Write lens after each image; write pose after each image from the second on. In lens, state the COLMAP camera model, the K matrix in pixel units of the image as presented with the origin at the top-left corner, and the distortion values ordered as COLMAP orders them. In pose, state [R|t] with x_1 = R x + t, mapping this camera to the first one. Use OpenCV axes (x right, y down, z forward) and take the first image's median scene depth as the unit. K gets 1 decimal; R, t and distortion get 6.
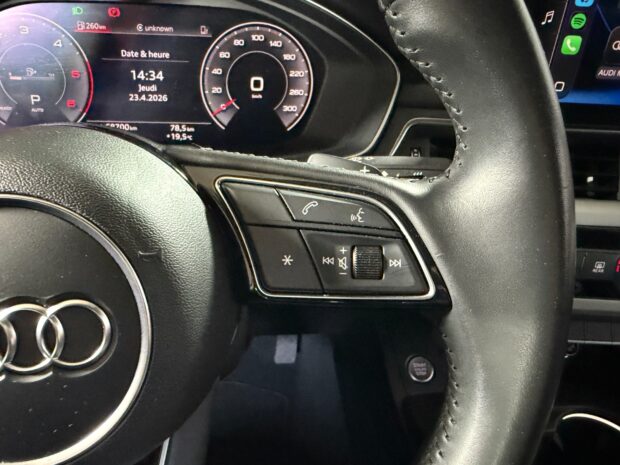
lens RADIAL K [[436.4, 0, 269.5], [0, 436.4, 231.2], [0, 0, 1]] dist [-0.004082, -0.005473]
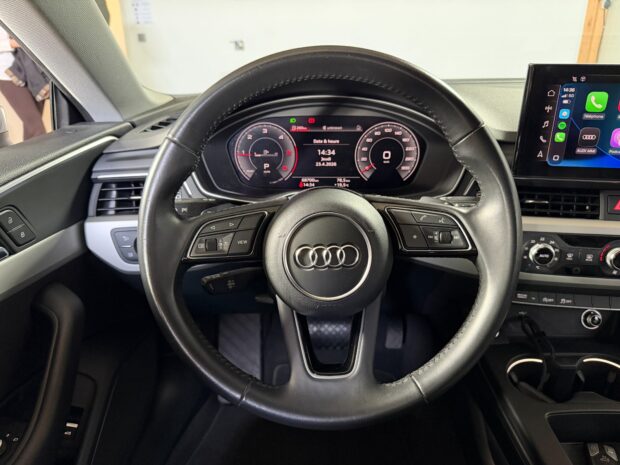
lens RADIAL K [[430.9, 0, 309.9], [0, 430.9, 235.9], [0, 0, 1]] dist [0.094292, -0.175195]
pose [[0.992317, 0.003675, -0.123663, -0.124266], [-0.011188, 0.998129, -0.060107, 0.103854], [0.123211, 0.061029, 0.990502, -0.791799]]
